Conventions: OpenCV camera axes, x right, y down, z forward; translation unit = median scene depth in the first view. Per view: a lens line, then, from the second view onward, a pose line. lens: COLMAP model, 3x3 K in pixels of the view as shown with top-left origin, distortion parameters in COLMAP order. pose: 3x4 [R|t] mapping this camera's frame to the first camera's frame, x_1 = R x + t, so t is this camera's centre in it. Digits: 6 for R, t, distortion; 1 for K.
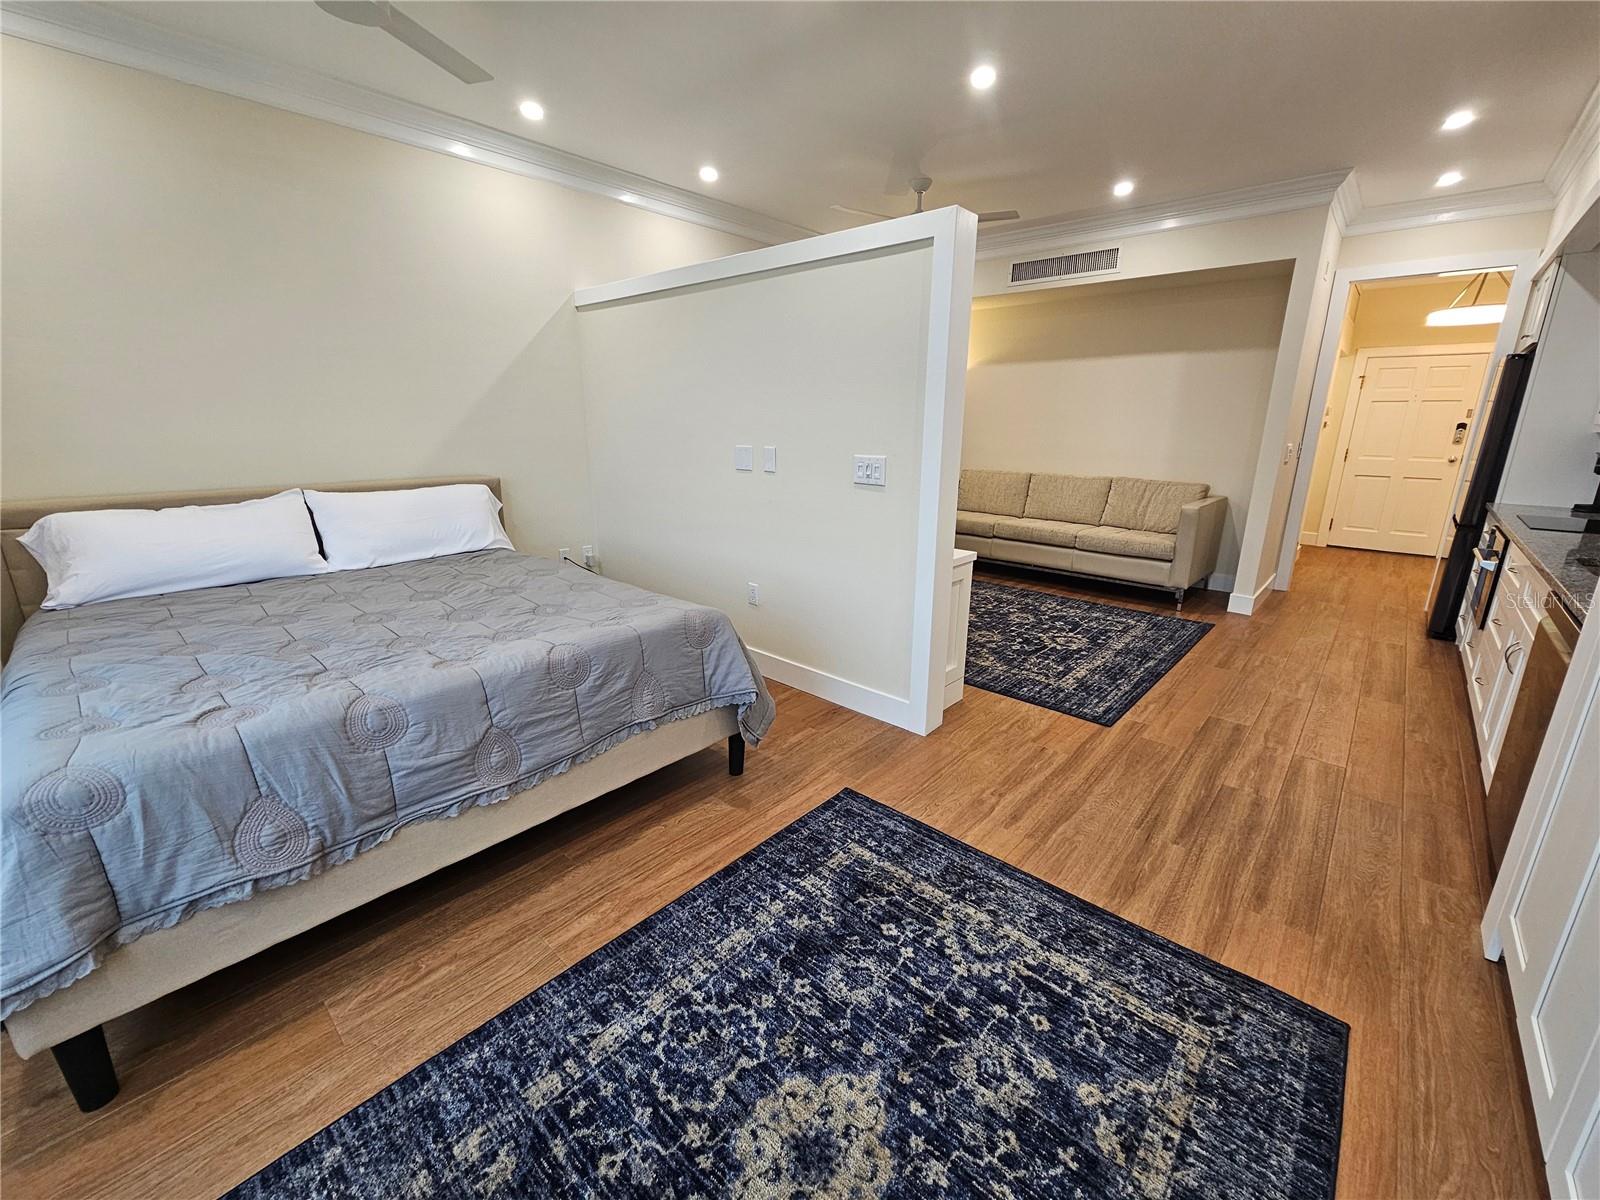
lens RADIAL K [[653.3, 0, 802.2], [0, 653.3, 601.4], [0, 0, 1]] dist [0.000550, -0.000381]
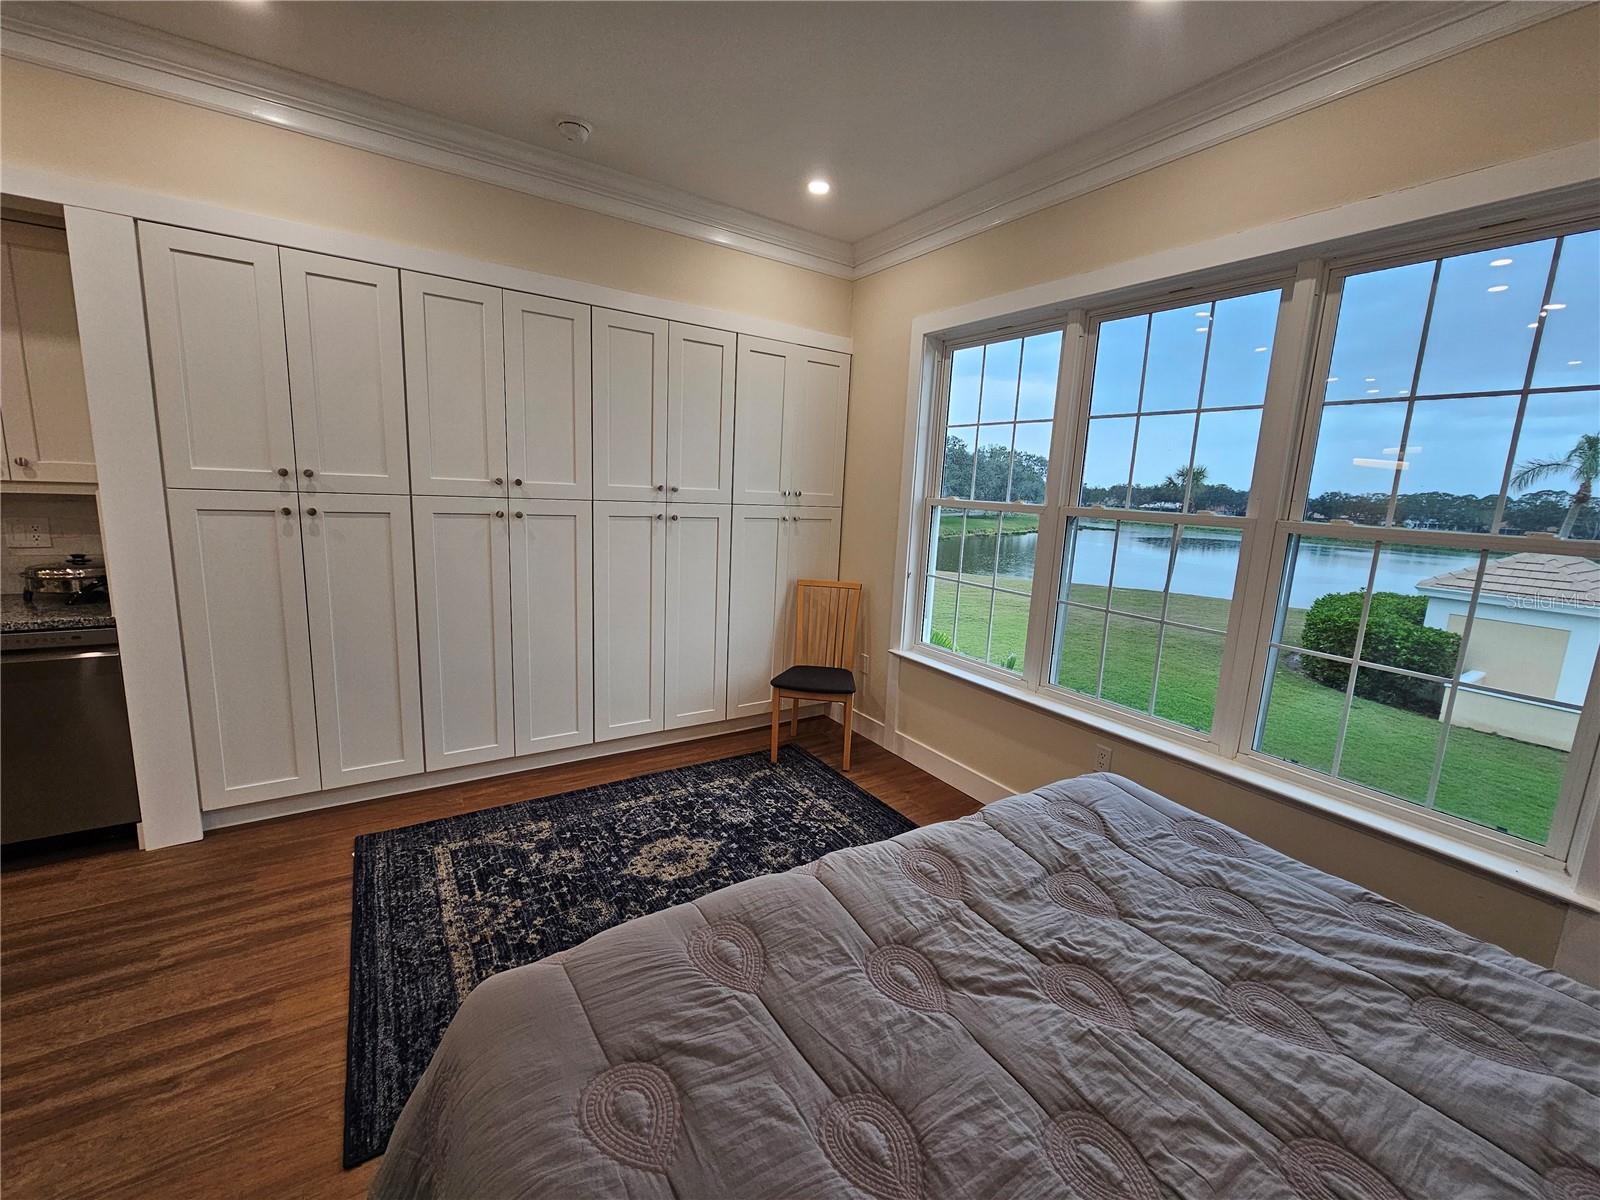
lens RADIAL K [[653.3, 0, 806.6], [0, 653.3, 597.2], [0, 0, 1]] dist [0.000550, -0.000381]
pose [[-0.967680, -0.096363, 0.233045, -0.371963], [0.012567, 0.904539, 0.426206, -0.365582], [-0.251868, 0.415360, -0.874093, 1.107316]]
